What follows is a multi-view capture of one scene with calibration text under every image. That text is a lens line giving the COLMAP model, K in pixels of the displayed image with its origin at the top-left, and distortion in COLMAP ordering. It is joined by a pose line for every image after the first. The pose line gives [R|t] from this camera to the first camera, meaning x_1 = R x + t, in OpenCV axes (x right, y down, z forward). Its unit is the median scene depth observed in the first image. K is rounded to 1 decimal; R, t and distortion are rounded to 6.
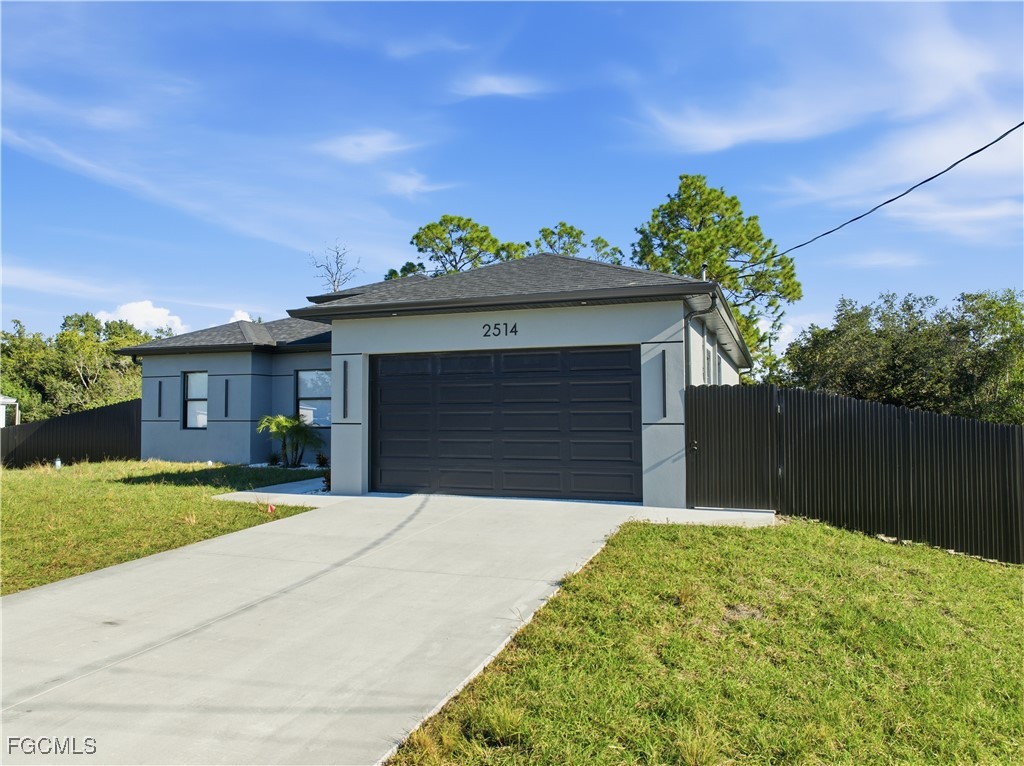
lens RADIAL K [[721.3, 0, 514.5], [0, 721.3, 384.9], [0, 0, 1]] dist [-0.035868, -0.005927]
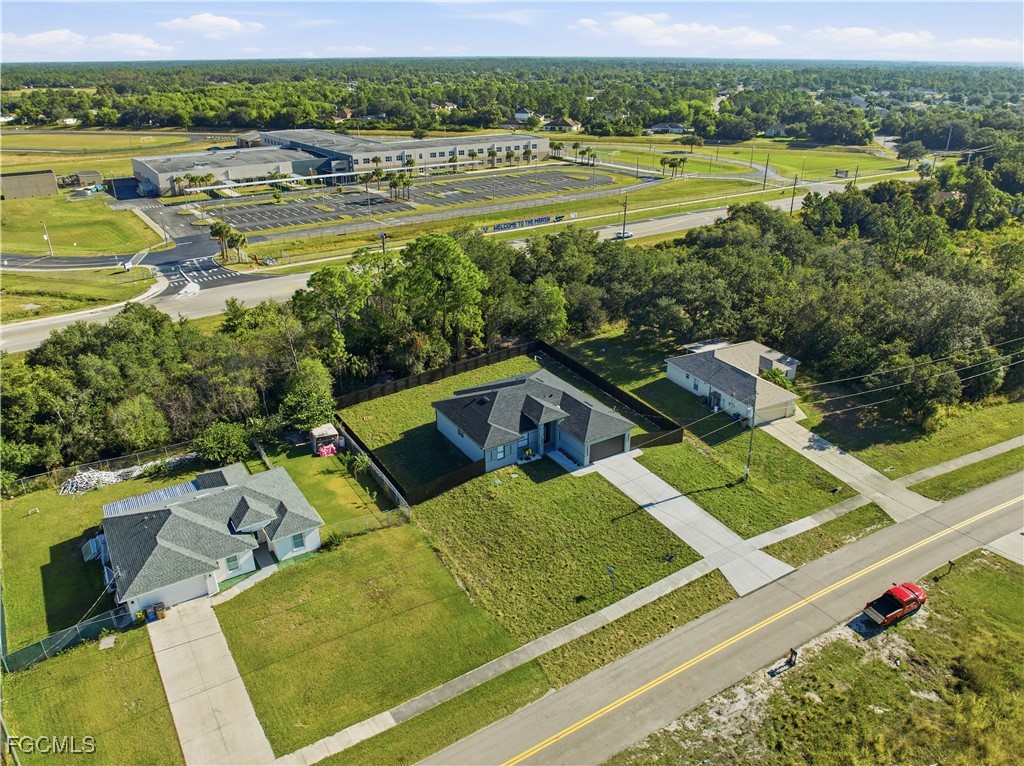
lens RADIAL K [[721.3, 0, 514.5], [0, 721.3, 384.9], [0, 0, 1]] dist [-0.035868, -0.005927]
pose [[0.618505, -0.329687, 0.713273, -3.008212], [-0.032949, 0.896045, 0.442739, -1.995876], [-0.785090, -0.297337, 0.543345, -1.026146]]
